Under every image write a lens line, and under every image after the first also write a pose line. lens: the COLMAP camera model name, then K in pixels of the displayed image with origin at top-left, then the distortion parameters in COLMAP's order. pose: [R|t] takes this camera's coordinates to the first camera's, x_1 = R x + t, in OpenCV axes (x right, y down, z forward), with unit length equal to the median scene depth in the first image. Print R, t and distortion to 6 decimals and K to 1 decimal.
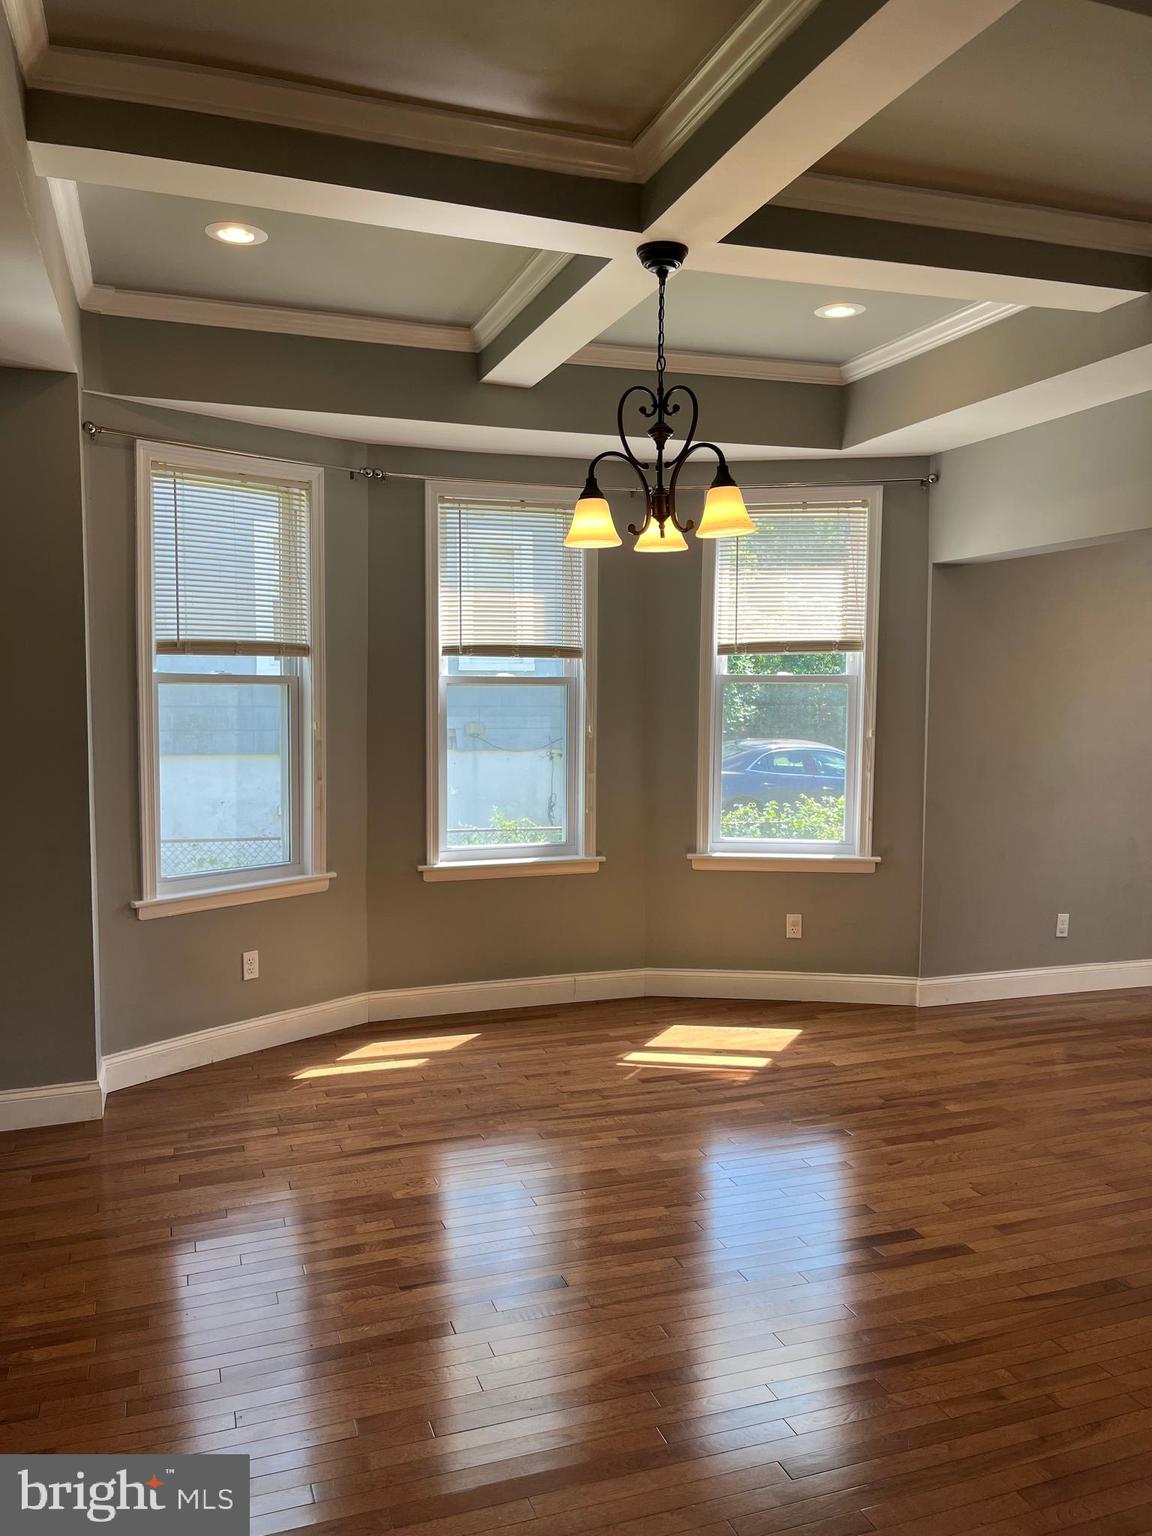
lens RADIAL K [[1158.5, 0, 579.7], [0, 1158.5, 768.7], [0, 0, 1]] dist [-0.009394, 0.002488]
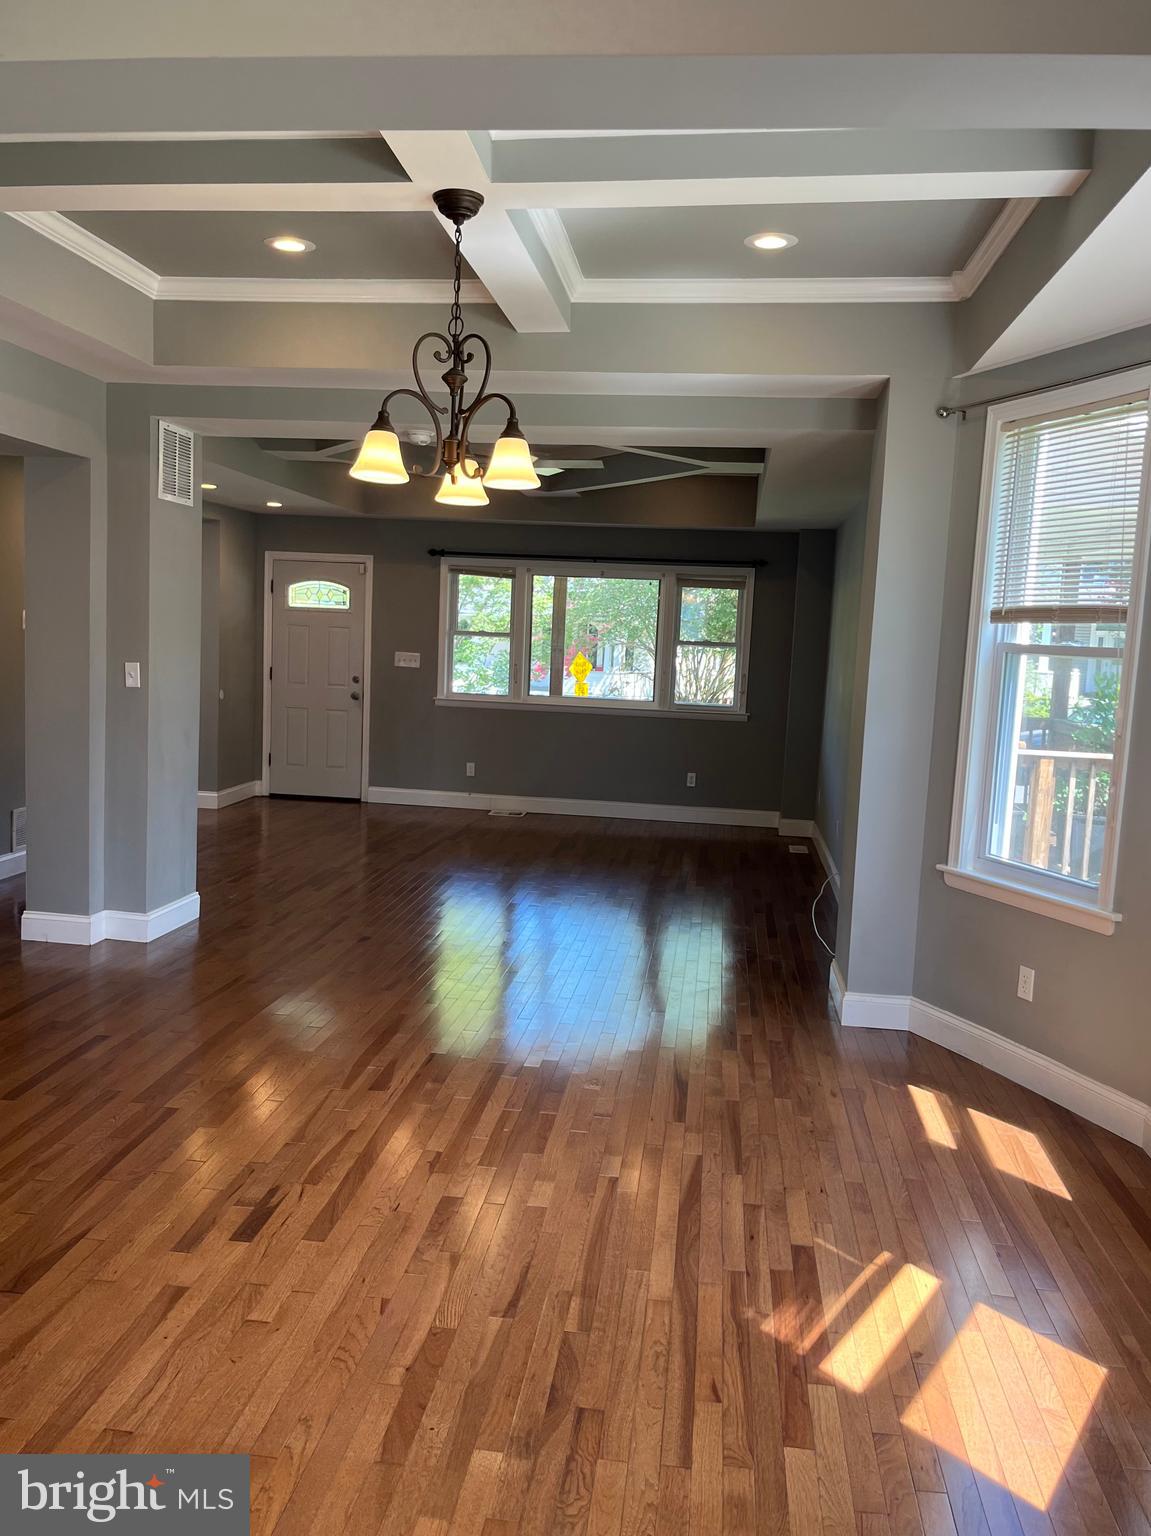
lens RADIAL K [[1158.5, 0, 539.6], [0, 1158.5, 763.5], [0, 0, 1]] dist [-0.009394, 0.002488]
pose [[-0.422382, 0.088874, -0.902050, 0.615478], [-0.117034, 0.981504, 0.151503, -0.079238], [0.898831, 0.169563, -0.404168, 0.957192]]
